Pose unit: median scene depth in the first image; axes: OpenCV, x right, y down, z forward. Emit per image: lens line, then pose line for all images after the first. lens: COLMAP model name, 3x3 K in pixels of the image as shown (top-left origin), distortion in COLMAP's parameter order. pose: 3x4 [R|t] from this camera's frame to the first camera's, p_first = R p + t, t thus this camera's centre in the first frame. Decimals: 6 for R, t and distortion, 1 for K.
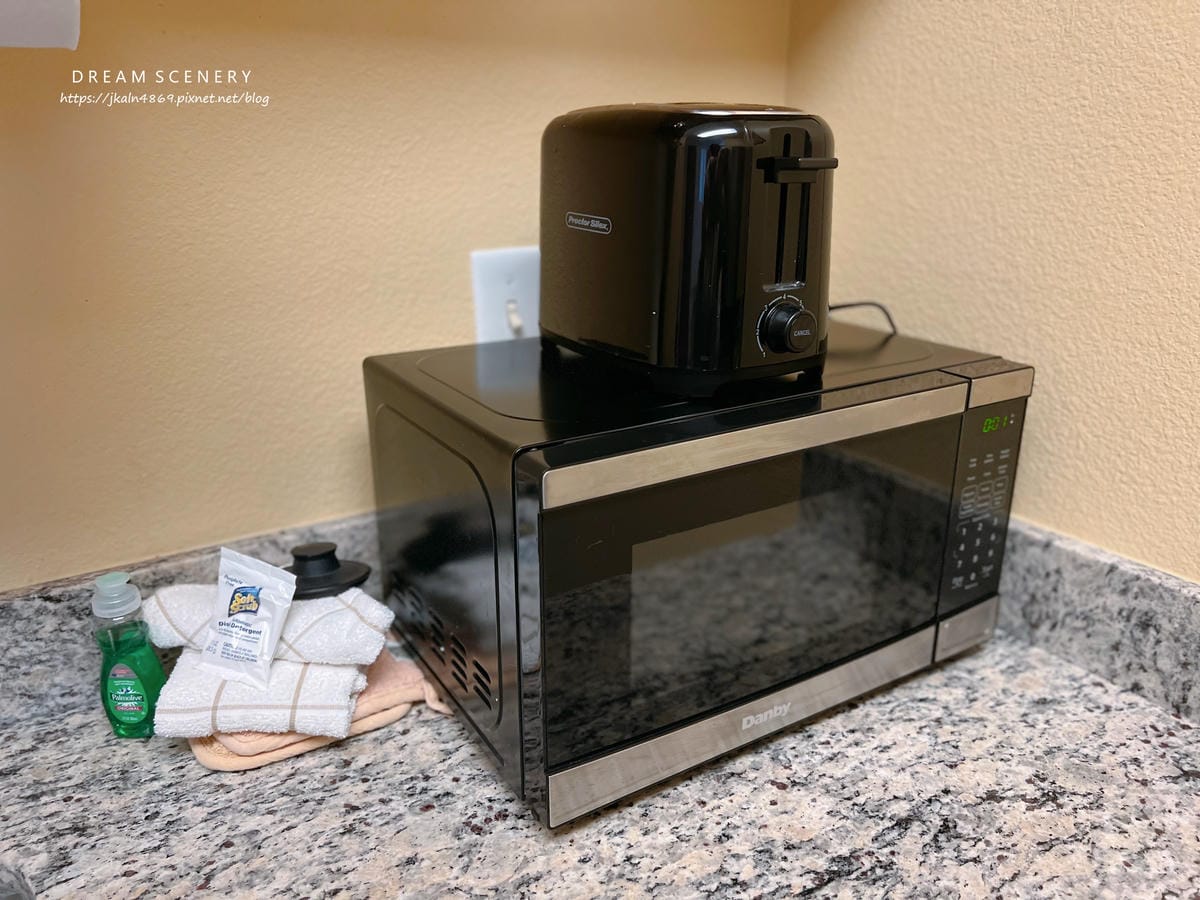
lens RADIAL K [[838.0, 0, 600.0], [0, 838.0, 450.0], [0, 0, 1]] dist [0.000469, 0.000049]
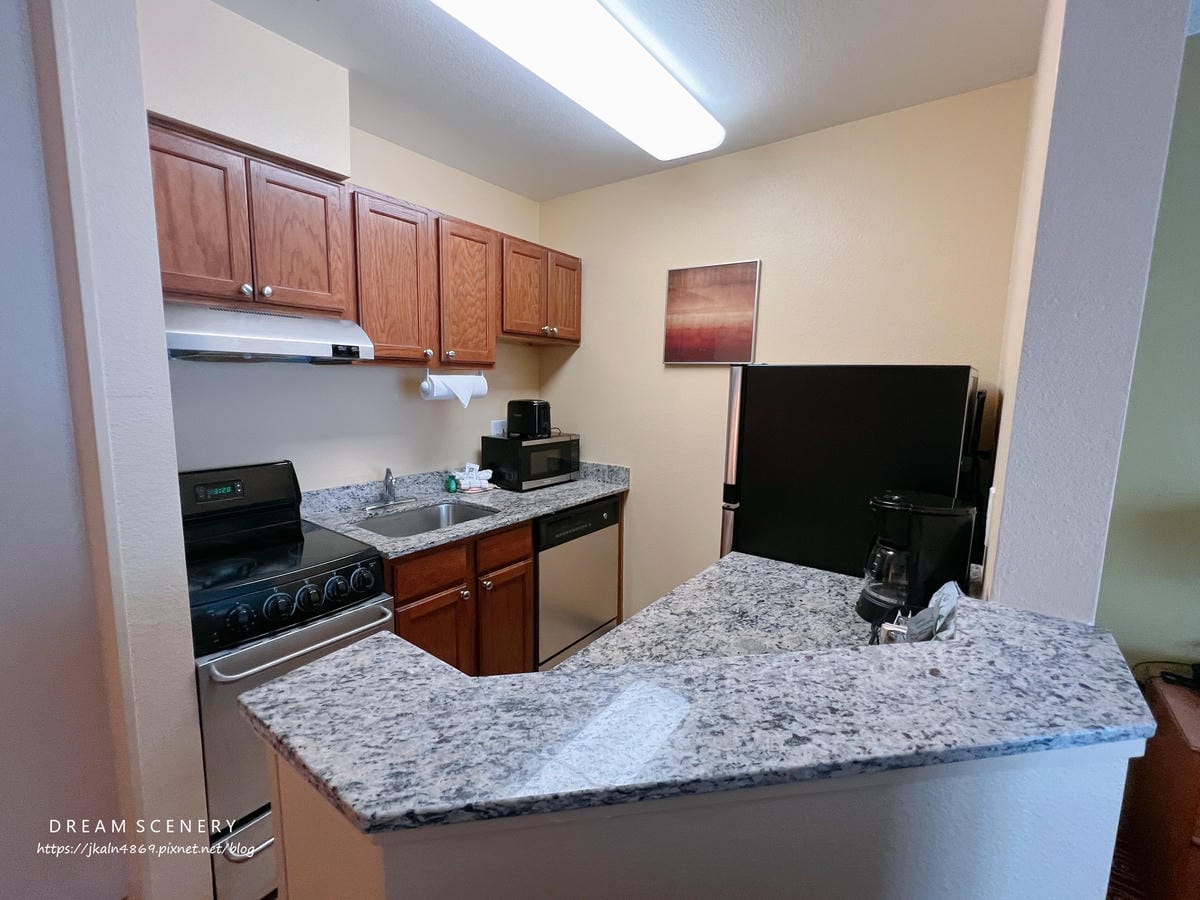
lens RADIAL K [[517.0, 0, 600.0], [0, 517.0, 450.0], [0, 0, 1]] dist [0.000641, 0.000090]
pose [[0.933044, -0.033182, 0.358228, -0.865662], [0.094609, 0.983321, -0.155335, 0.700622], [-0.347099, 0.178826, 0.920621, -2.971927]]
